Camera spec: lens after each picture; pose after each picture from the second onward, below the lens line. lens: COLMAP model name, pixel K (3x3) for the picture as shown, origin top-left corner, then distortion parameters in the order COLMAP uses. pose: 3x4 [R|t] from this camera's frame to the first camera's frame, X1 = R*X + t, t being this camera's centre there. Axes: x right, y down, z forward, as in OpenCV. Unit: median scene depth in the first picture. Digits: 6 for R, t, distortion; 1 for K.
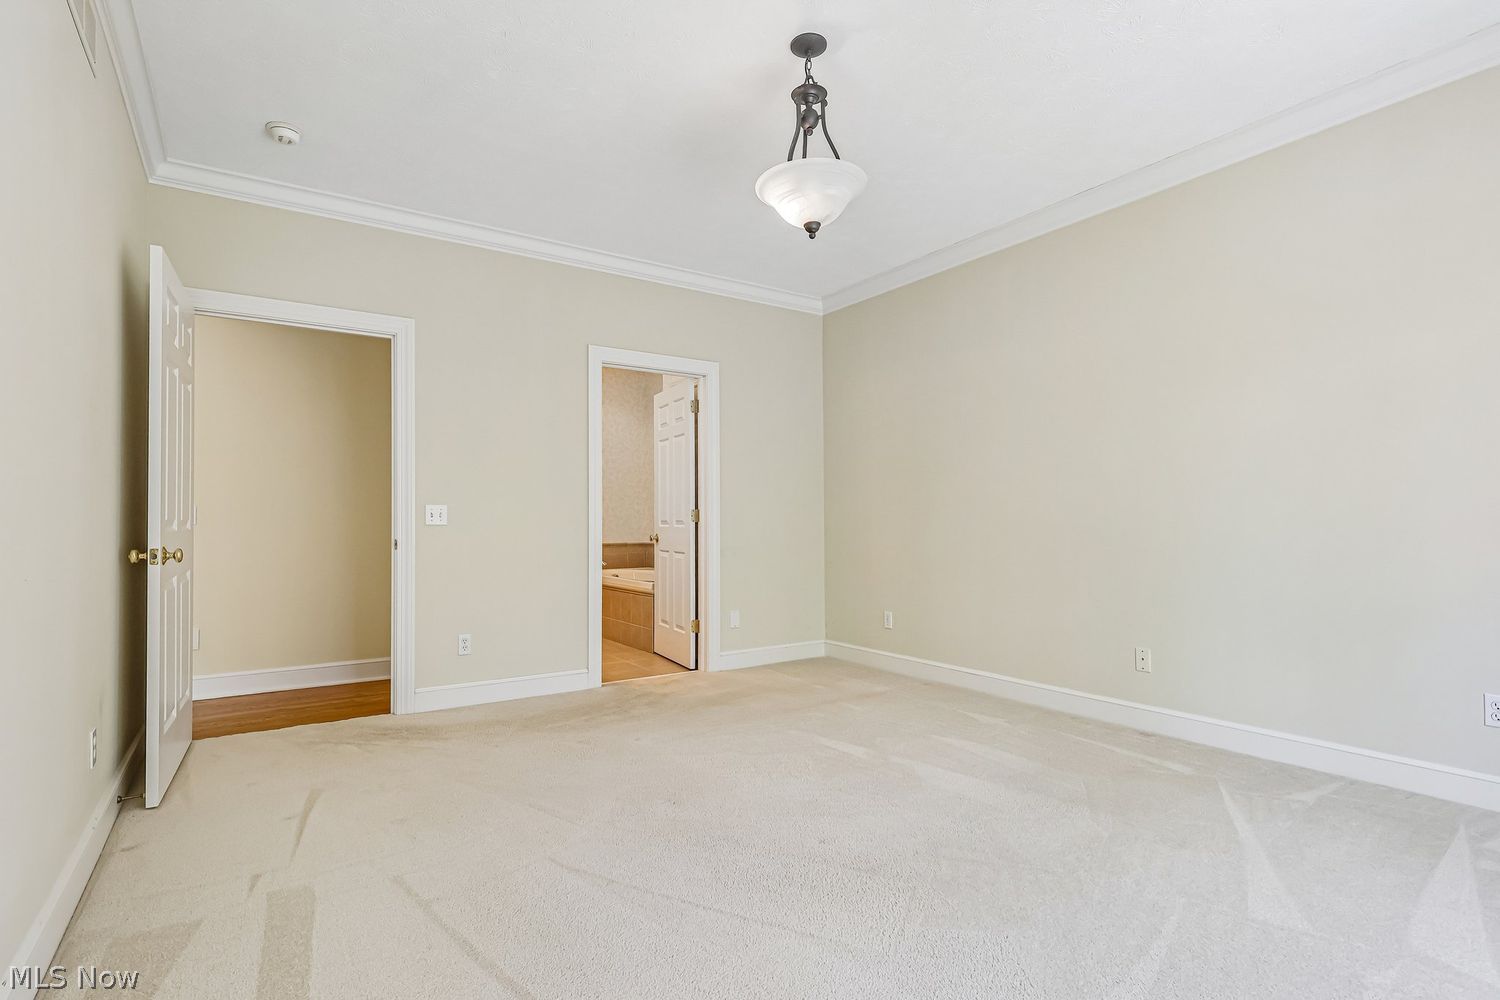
lens RADIAL K [[699.5, 0, 729.9], [0, 699.5, 509.0], [0, 0, 1]] dist [-0.016229, -0.000104]
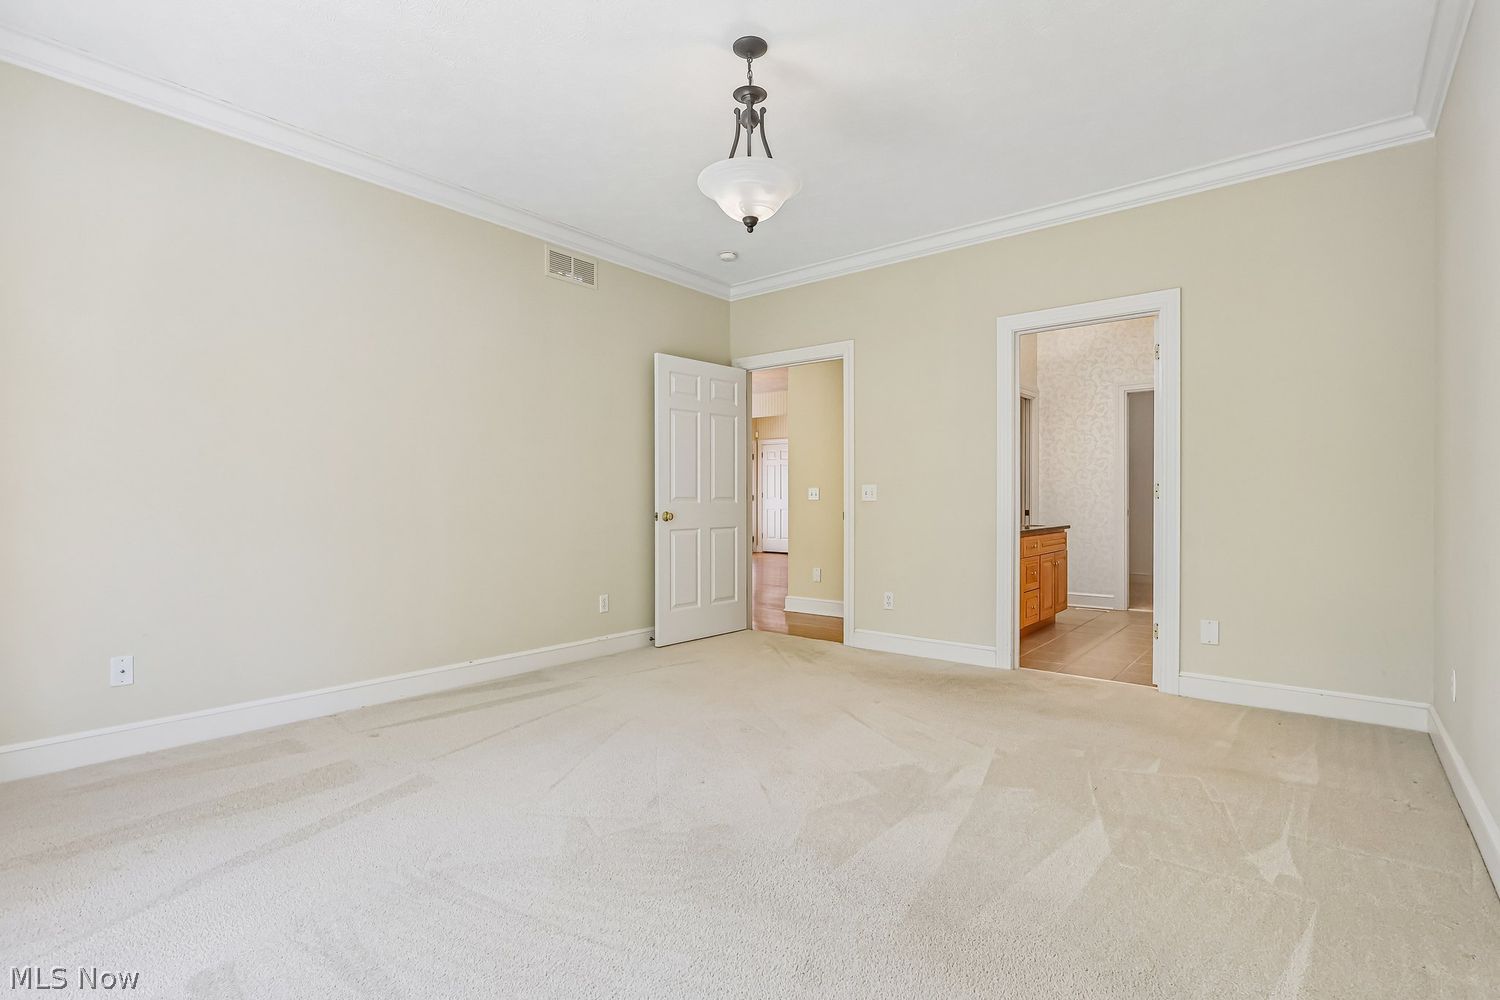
lens RADIAL K [[705.4, 0, 780.8], [0, 705.4, 499.5], [0, 0, 1]] dist [-0.000506, 0.000198]
pose [[0.331832, 0.000388, -0.943339, 0.735407], [0.014005, 0.999888, 0.005338, 0.011551], [0.943235, -0.014983, 0.331789, 0.444973]]
